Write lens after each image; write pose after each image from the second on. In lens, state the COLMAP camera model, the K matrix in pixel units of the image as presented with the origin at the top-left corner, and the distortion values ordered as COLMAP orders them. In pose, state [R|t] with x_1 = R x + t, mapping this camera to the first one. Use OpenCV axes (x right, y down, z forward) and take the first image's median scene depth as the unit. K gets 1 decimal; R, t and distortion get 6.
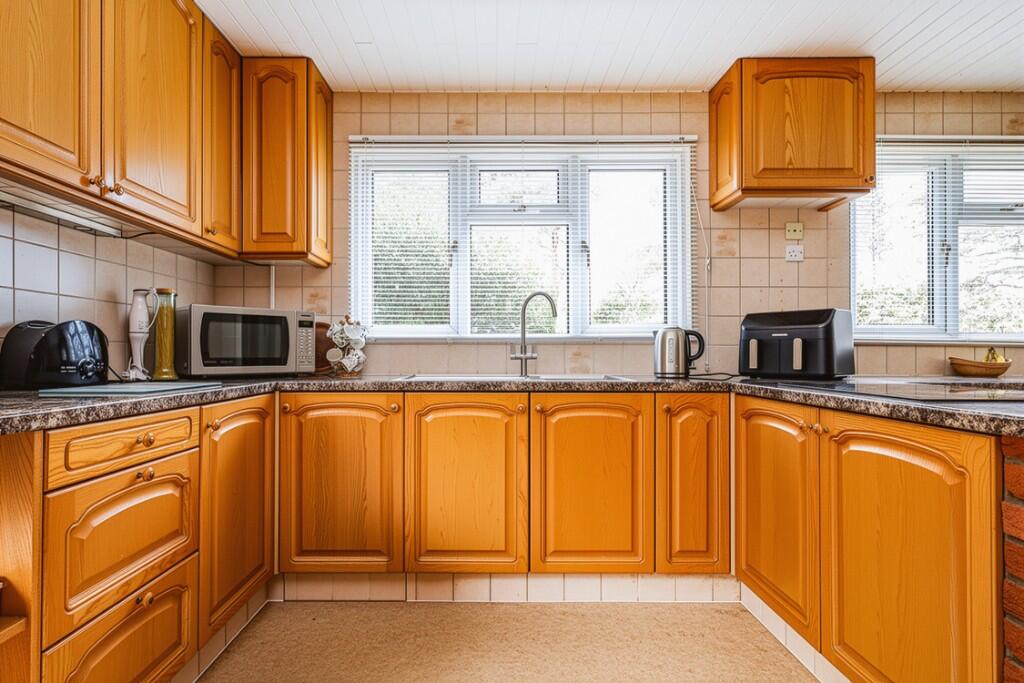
lens RADIAL K [[492.4, 0, 494.3], [0, 492.4, 346.0], [0, 0, 1]] dist [-0.002303, -0.000674]
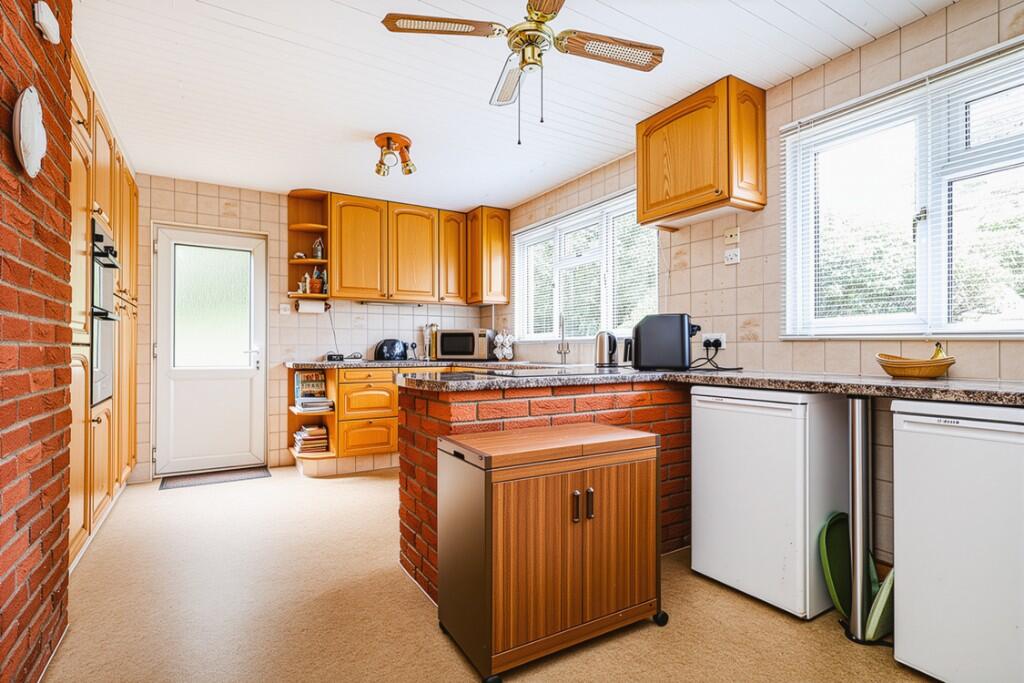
lens RADIAL K [[503.3, 0, 512.0], [0, 503.3, 341.5], [0, 0, 1]] dist [0.025004, -0.000054]
pose [[0.521674, -0.013278, -0.853042, 1.482406], [0.016337, 0.999851, -0.005573, -0.004735], [0.852989, -0.011029, 0.521813, 0.005535]]
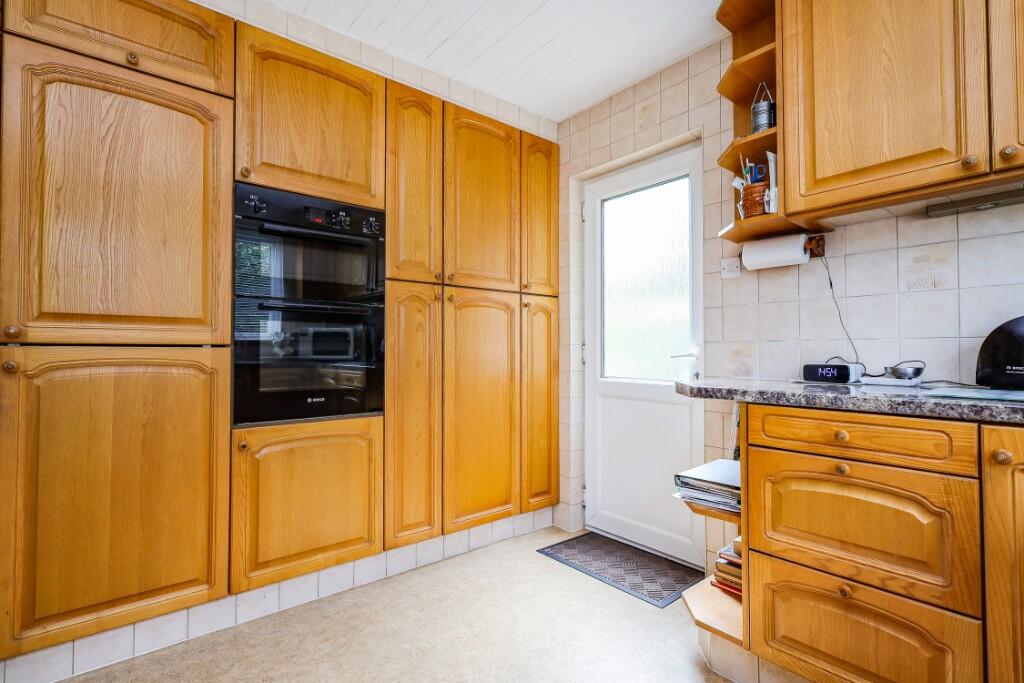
lens RADIAL K [[484.5, 0, 512.0], [0, 484.5, 341.5], [0, 0, 1]] dist [-0.001806, -0.000602]
pose [[-0.764055, -0.016581, -0.644938, 0.253624], [0.008674, 0.999315, -0.035968, 0.012262], [0.645093, -0.033075, -0.763388, 0.703406]]
